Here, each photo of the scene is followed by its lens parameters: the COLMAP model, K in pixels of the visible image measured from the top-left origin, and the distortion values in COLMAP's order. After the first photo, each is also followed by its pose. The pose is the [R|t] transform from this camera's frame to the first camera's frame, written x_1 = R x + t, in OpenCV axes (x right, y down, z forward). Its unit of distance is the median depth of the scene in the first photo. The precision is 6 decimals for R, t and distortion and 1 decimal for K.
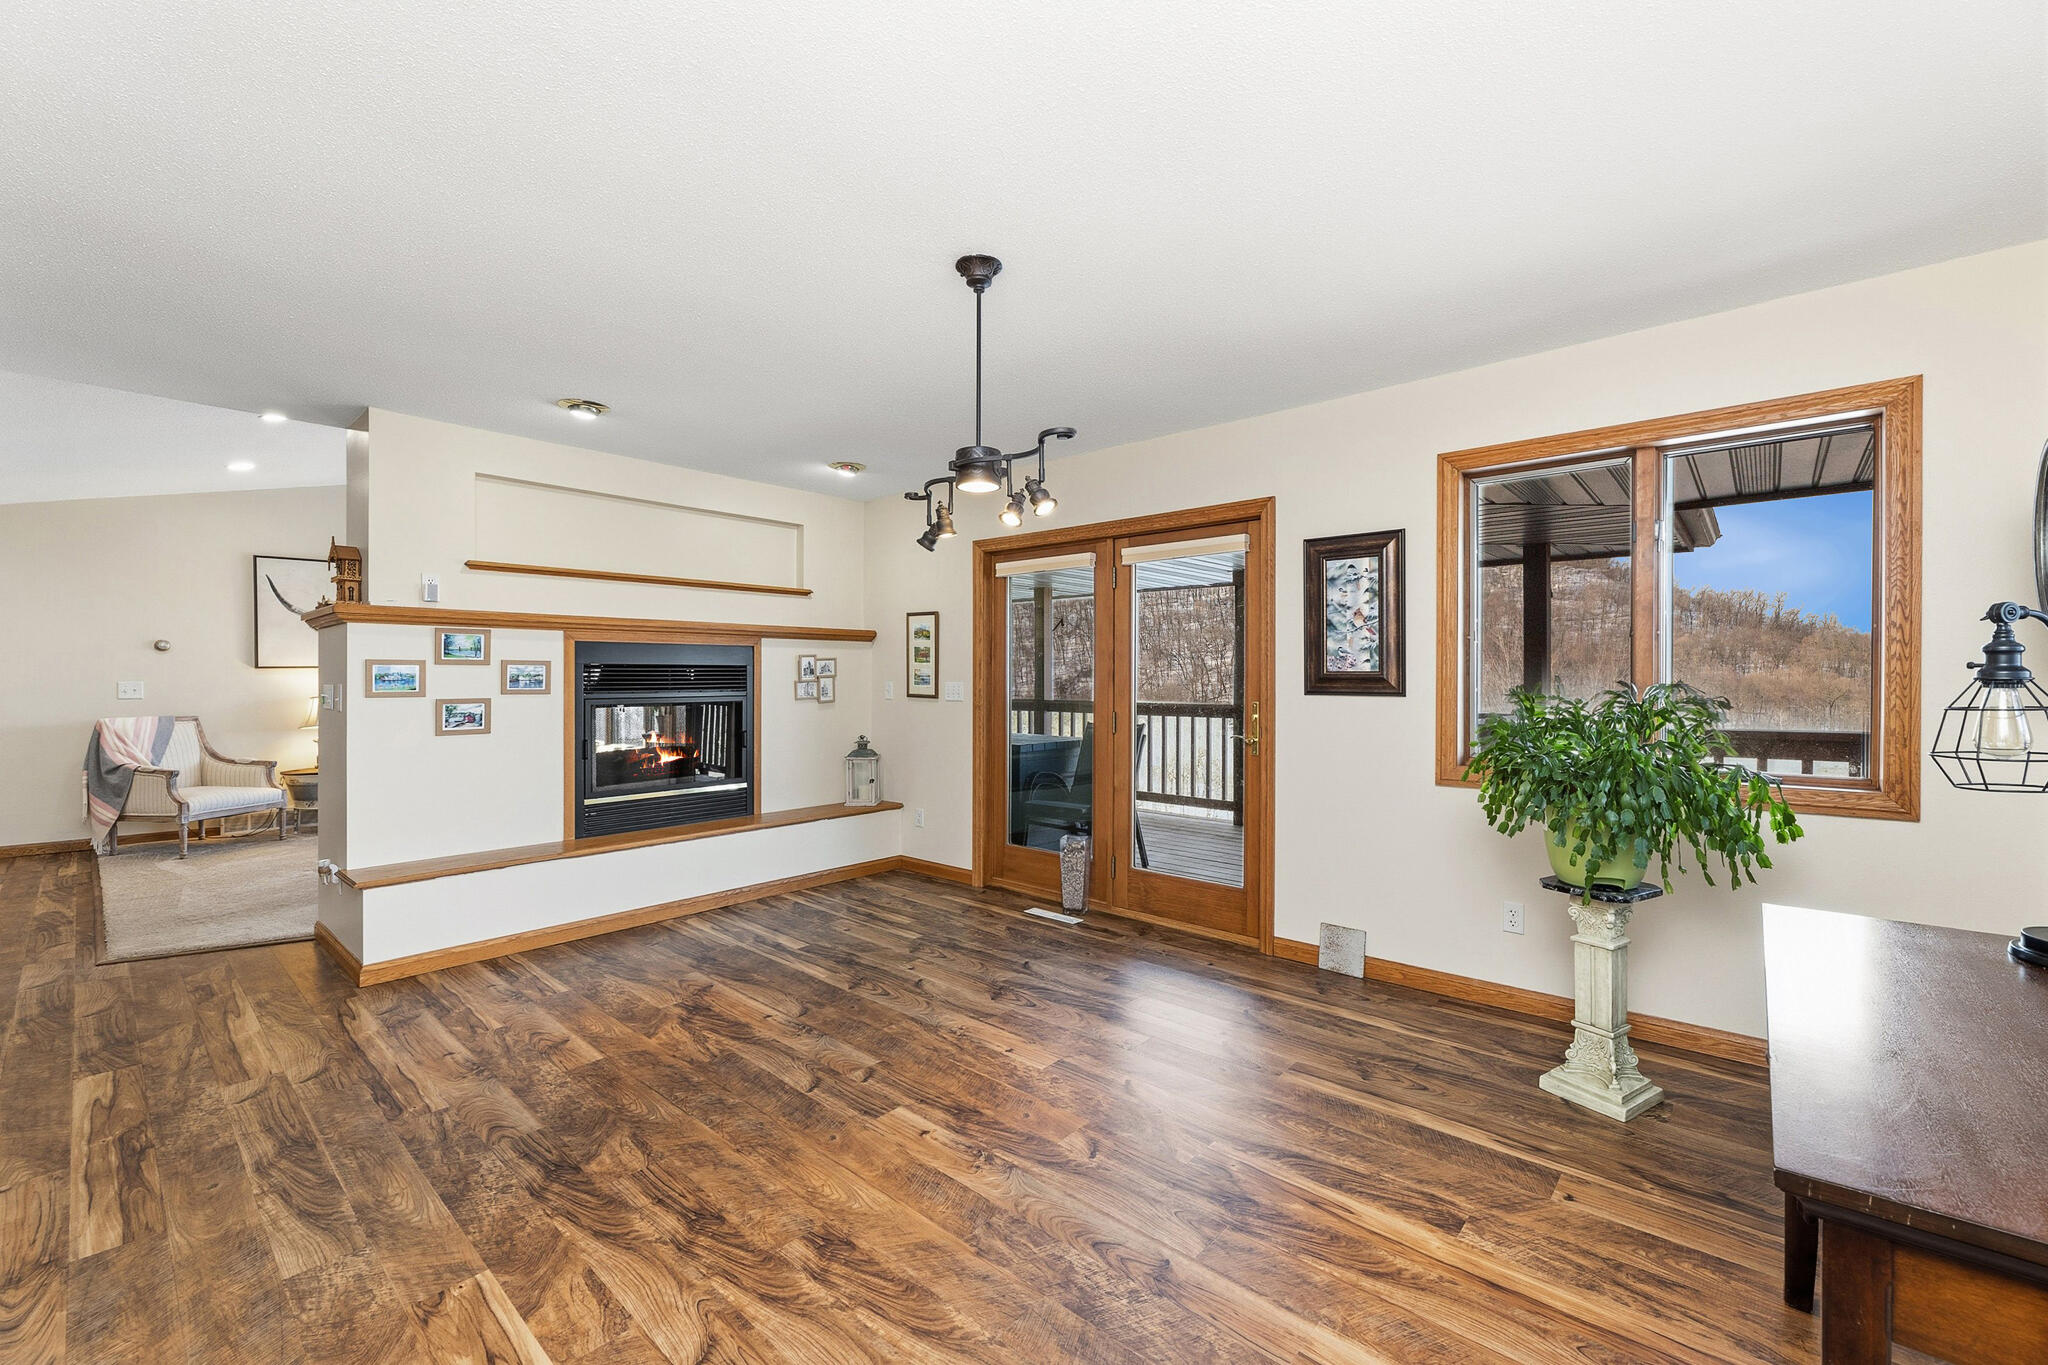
lens RADIAL K [[837.3, 0, 1028.0], [0, 837.3, 678.3], [0, 0, 1]] dist [-0.001561, 0.000196]
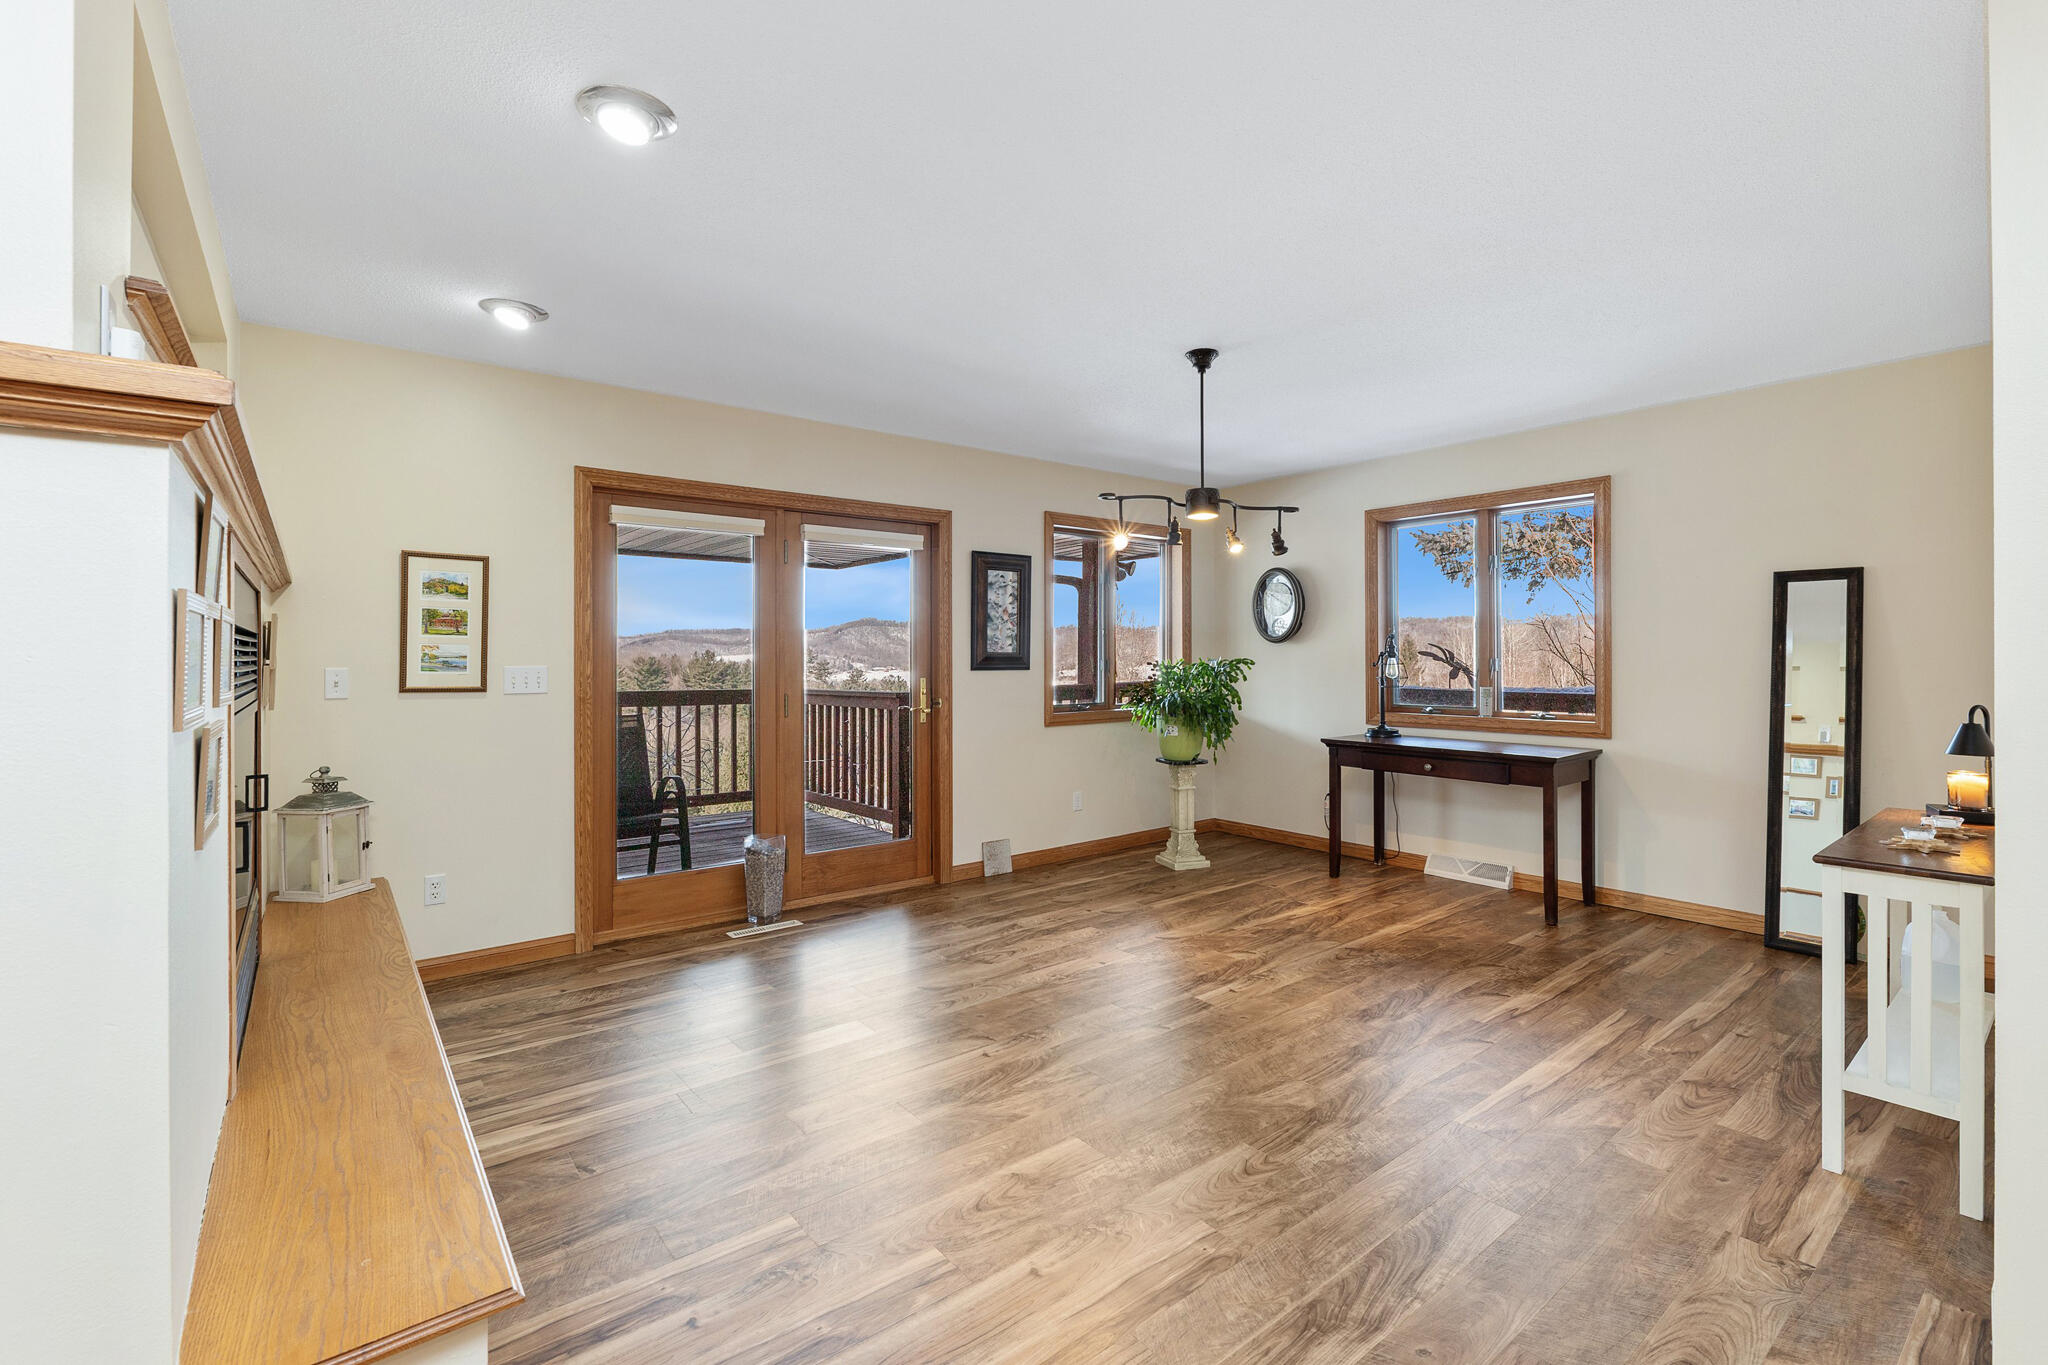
lens RADIAL K [[901.9, 0, 1017.3], [0, 901.9, 657.3], [0, 0, 1]] dist [-0.002038, -0.000357]
pose [[0.175173, 0.000342, 0.984538, -1.135565], [0.006488, 0.999978, -0.001502, 0.002016], [-0.984516, 0.006651, 0.175167, 0.758666]]
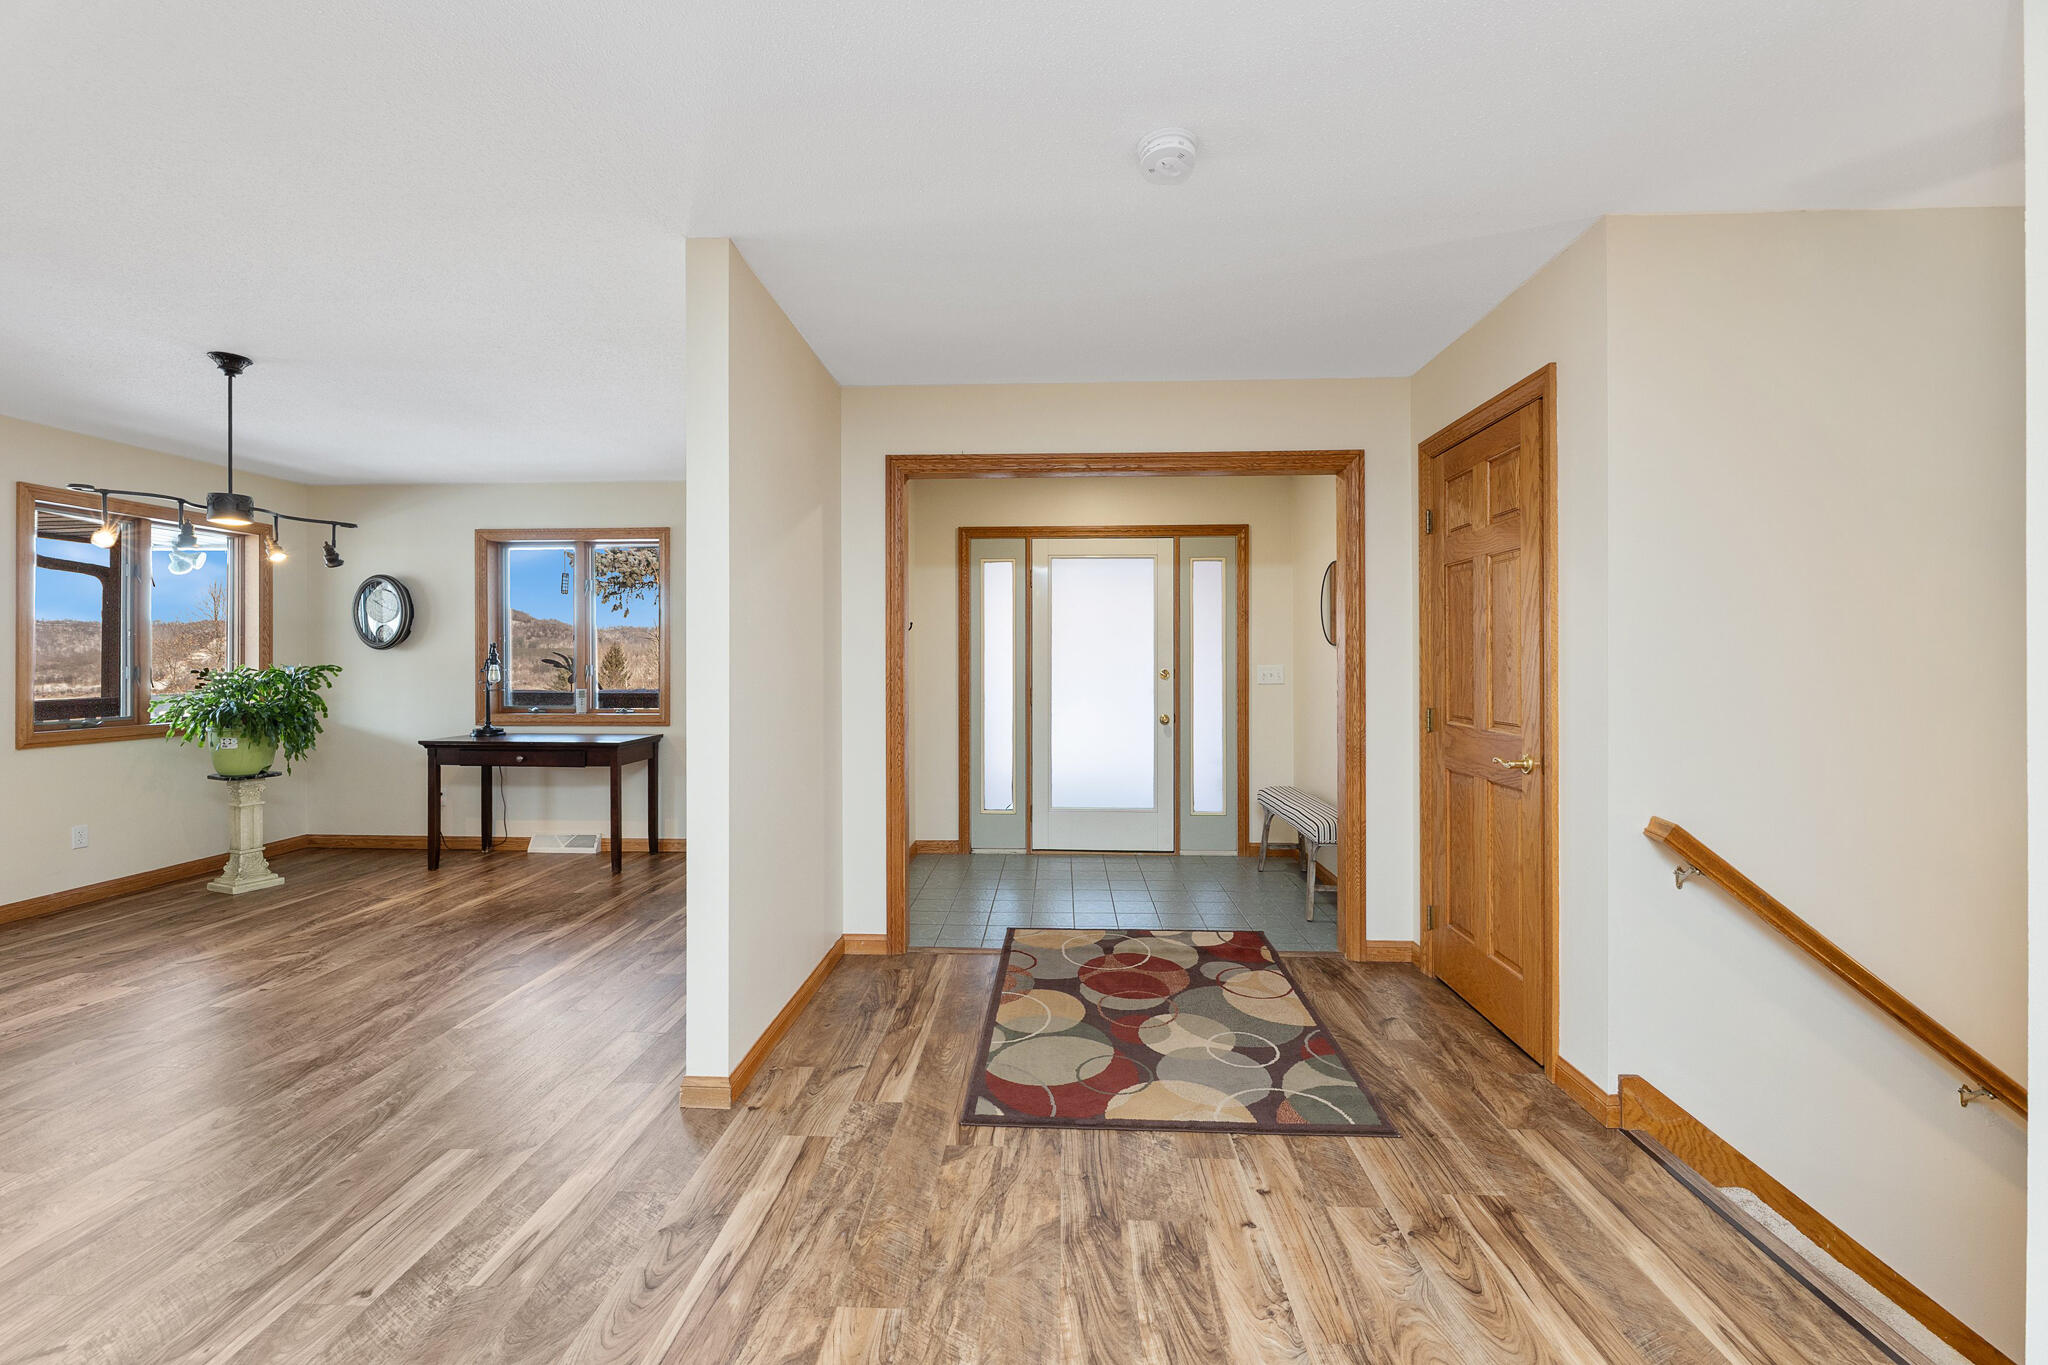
lens RADIAL K [[852.3, 0, 1030.2], [0, 852.3, 663.5], [0, 0, 1]] dist [0.000687, 0.000309]
pose [[-0.629922, -0.000289, 0.776659, -1.416894], [0.003181, 0.999991, 0.002952, 0.001434], [-0.776652, 0.004330, -0.629915, 0.630765]]
